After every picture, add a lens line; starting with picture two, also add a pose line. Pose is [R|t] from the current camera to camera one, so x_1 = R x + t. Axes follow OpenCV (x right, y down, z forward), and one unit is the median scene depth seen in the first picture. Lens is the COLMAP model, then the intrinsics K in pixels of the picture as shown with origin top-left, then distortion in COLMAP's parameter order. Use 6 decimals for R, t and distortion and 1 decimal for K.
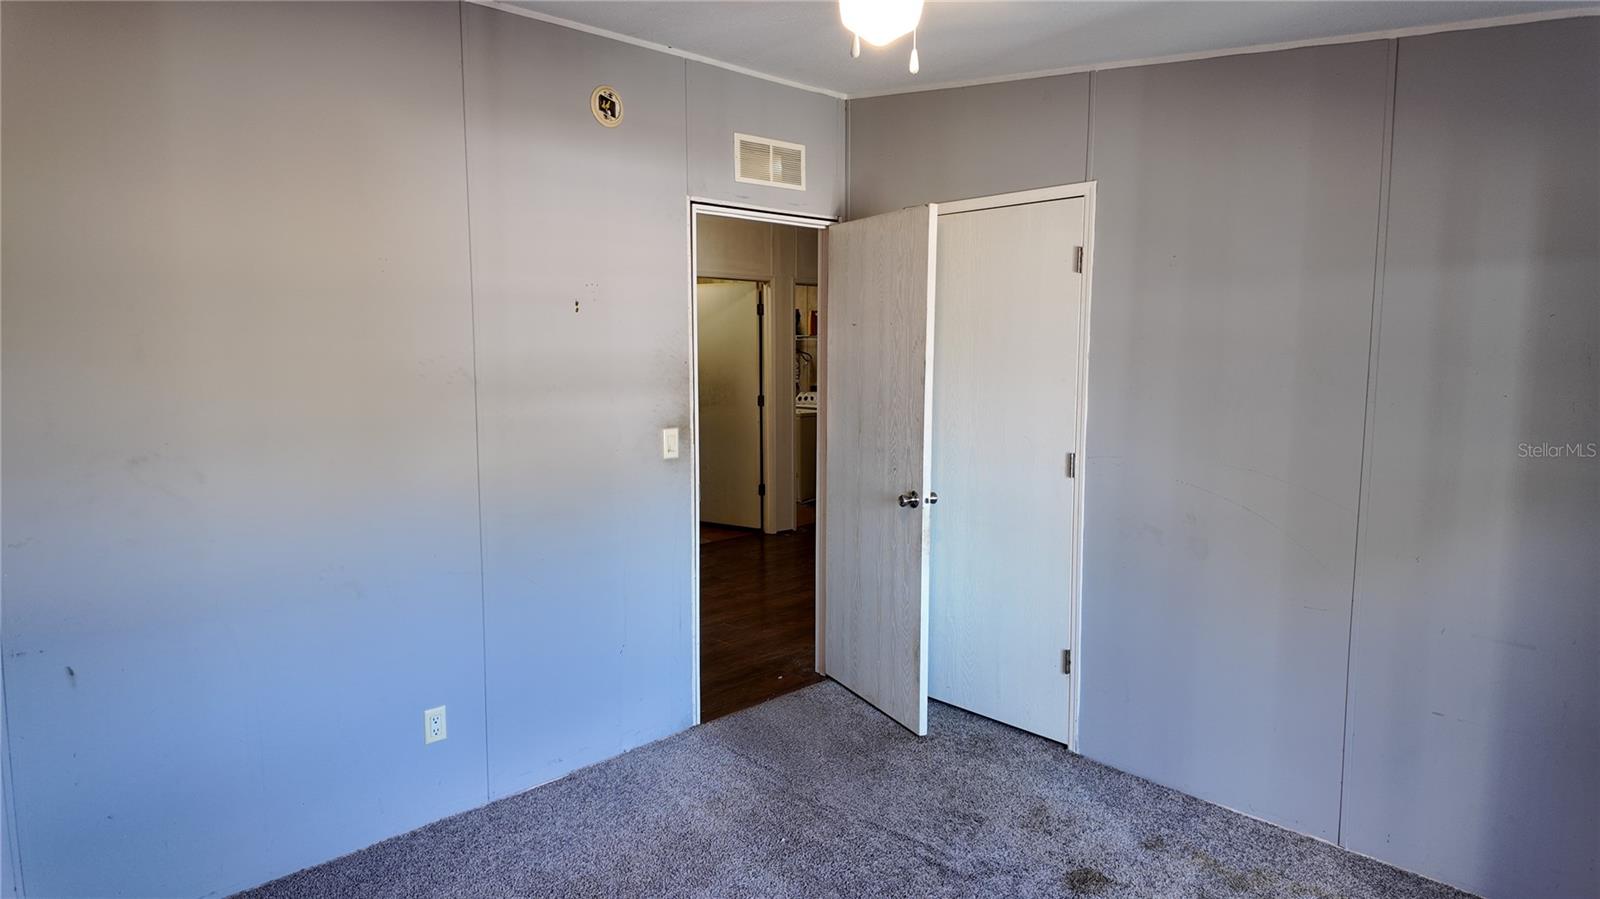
lens RADIAL K [[930.3, 0, 802.1], [0, 930.3, 447.1], [0, 0, 1]] dist [0.073377, -0.075706]
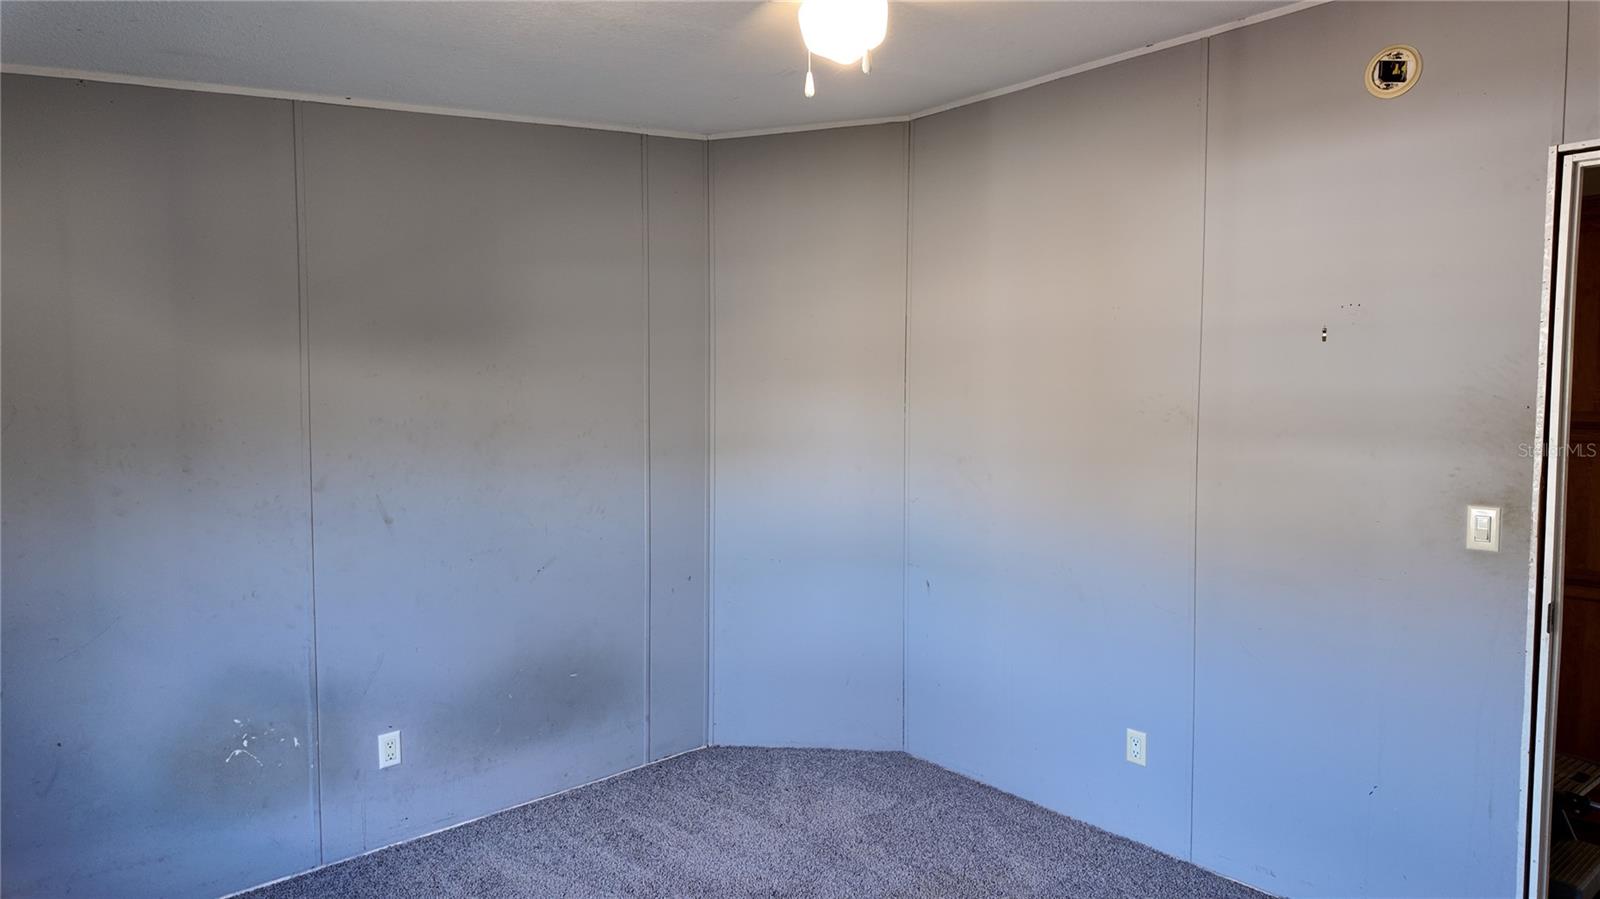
lens RADIAL K [[930.3, 0, 802.1], [0, 930.3, 447.1], [0, 0, 1]] dist [0.073377, -0.075706]
pose [[-0.028511, 0.059097, -0.997845, 0.558455], [-0.114215, 0.991520, 0.061986, -0.048869], [0.993047, 0.115736, -0.021519, 0.539614]]
